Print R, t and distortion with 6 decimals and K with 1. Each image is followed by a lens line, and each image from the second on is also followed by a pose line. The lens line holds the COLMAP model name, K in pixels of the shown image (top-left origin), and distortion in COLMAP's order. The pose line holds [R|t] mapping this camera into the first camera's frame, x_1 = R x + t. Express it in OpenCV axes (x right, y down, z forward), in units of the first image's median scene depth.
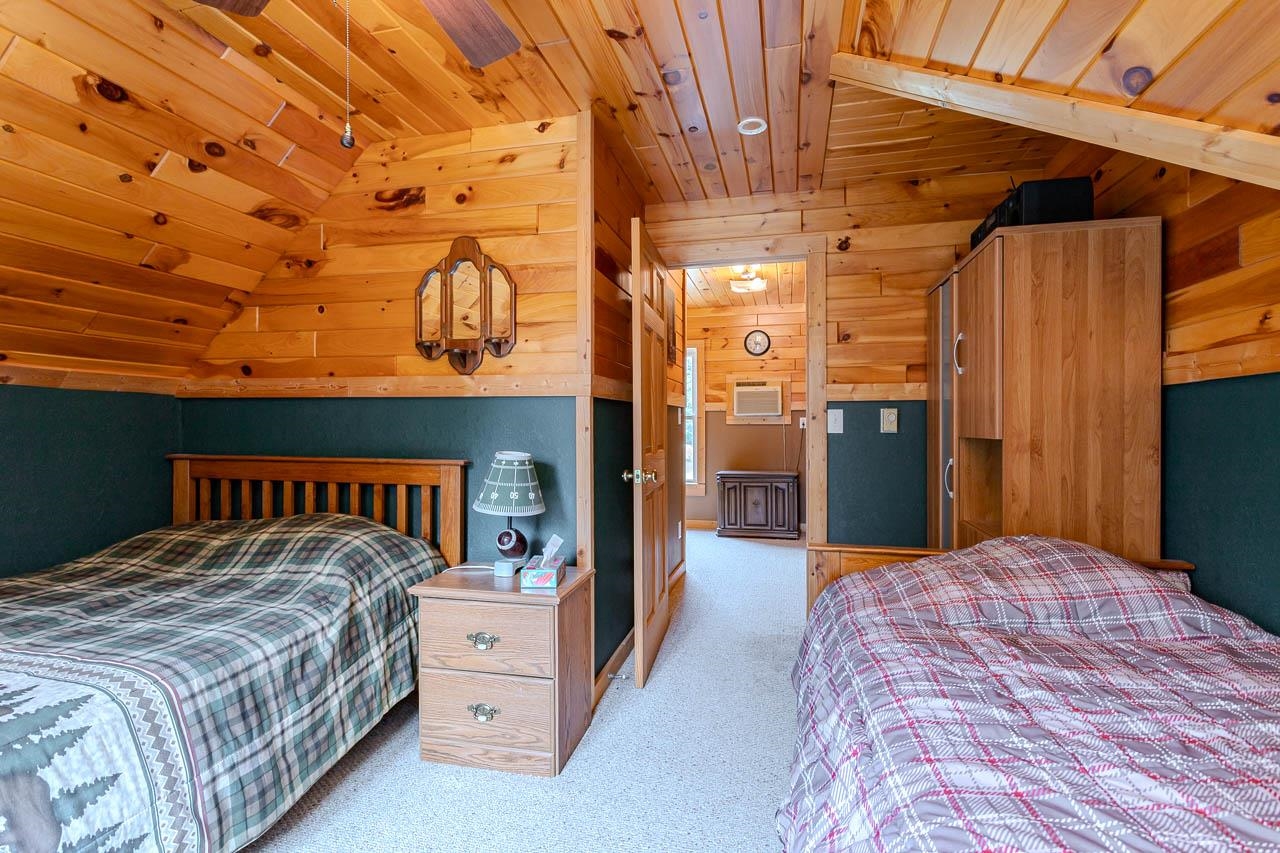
lens RADIAL K [[604.5, 0, 635.5], [0, 604.5, 424.1], [0, 0, 1]] dist [-0.000920, 0.001838]
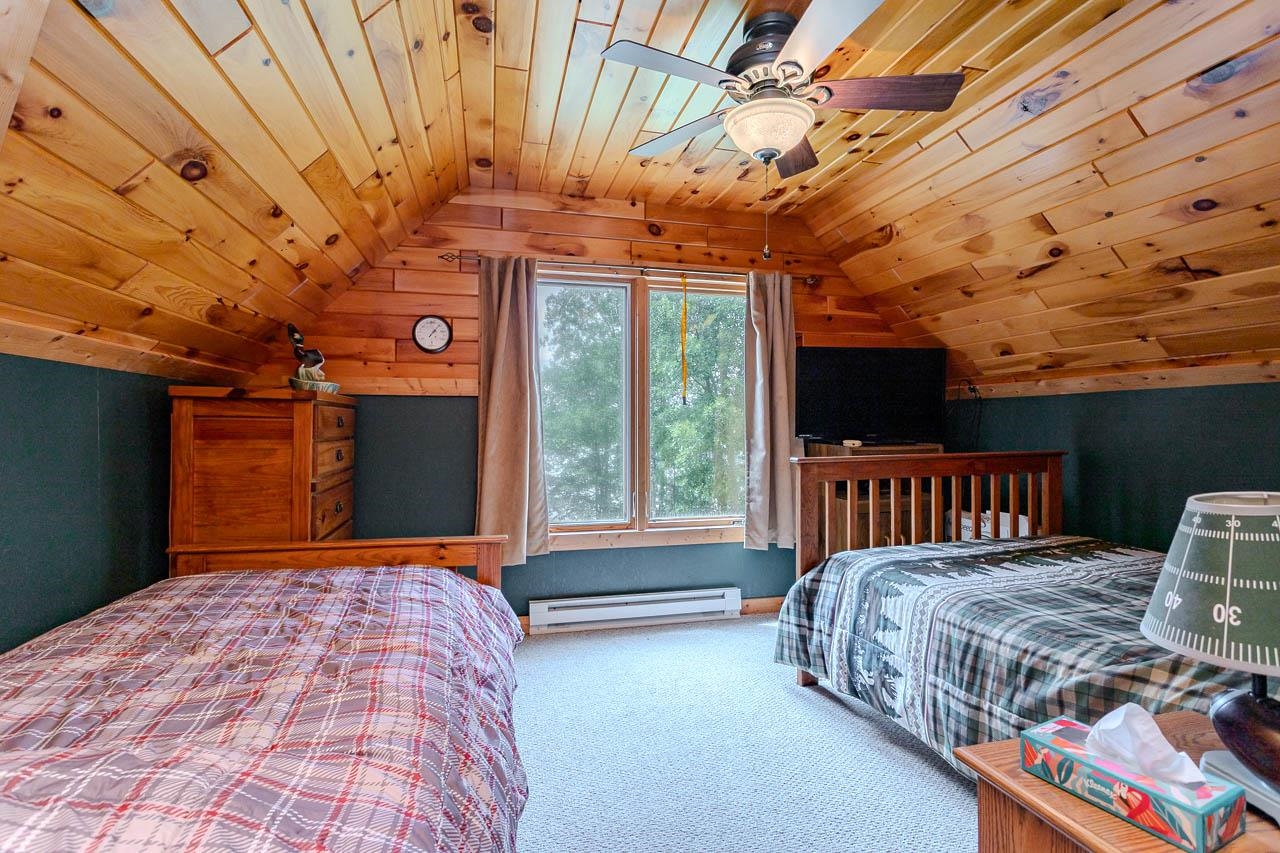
lens RADIAL K [[604.5, 0, 635.5], [0, 604.5, 424.1], [0, 0, 1]] dist [-0.000920, 0.001838]
pose [[-0.885063, 0.001346, -0.465469, 0.474985], [0.001829, 0.999998, -0.000585, 0.002978], [0.465467, -0.001369, -0.885064, 1.719600]]
